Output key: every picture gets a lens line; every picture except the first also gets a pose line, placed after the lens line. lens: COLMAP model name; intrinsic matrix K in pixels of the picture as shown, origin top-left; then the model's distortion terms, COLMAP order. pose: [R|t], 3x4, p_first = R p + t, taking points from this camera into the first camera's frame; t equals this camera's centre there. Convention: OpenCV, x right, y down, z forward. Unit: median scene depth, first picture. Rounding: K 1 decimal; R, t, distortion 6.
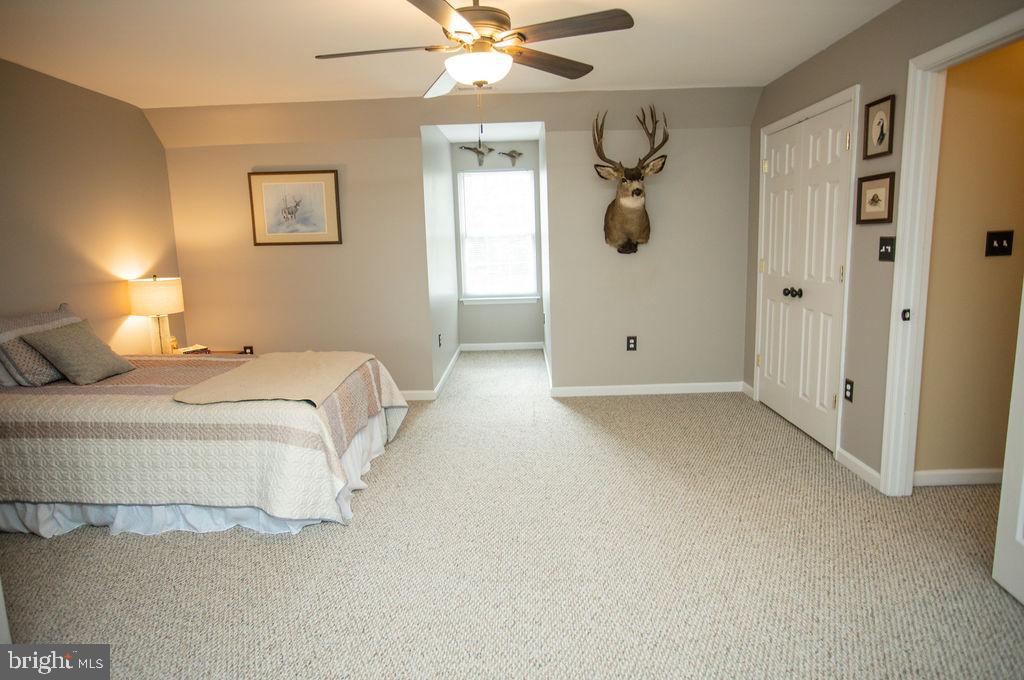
lens RADIAL K [[609.9, 0, 509.8], [0, 609.9, 330.9], [0, 0, 1]] dist [-0.060597, 0.046611]
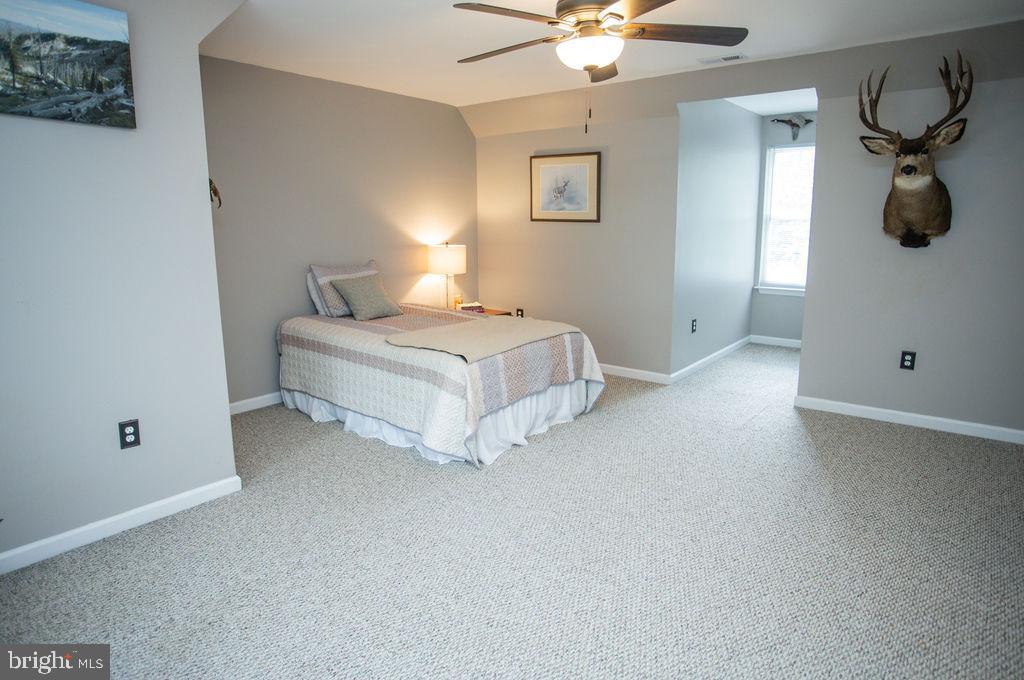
lens RADIAL K [[609.9, 0, 509.8], [0, 609.9, 330.9], [0, 0, 1]] dist [-0.060597, 0.046611]
pose [[0.797041, 0.134954, -0.588654, 0.274702], [-0.111698, 0.990838, 0.075918, -0.021636], [0.593506, 0.005242, 0.804812, 0.065112]]
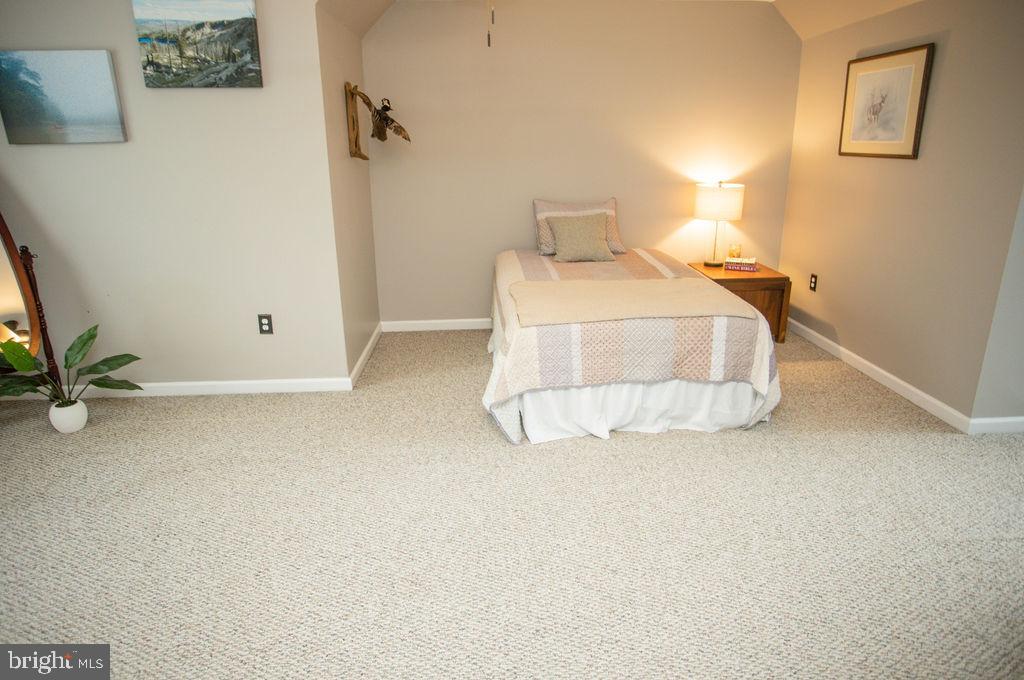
lens RADIAL K [[609.9, 0, 509.8], [0, 609.9, 330.9], [0, 0, 1]] dist [-0.060597, 0.046611]
pose [[0.078908, 0.318145, -0.944752, 0.424730], [-0.139558, 0.941900, 0.305529, -0.115640], [0.987065, 0.107739, 0.118723, 0.550017]]
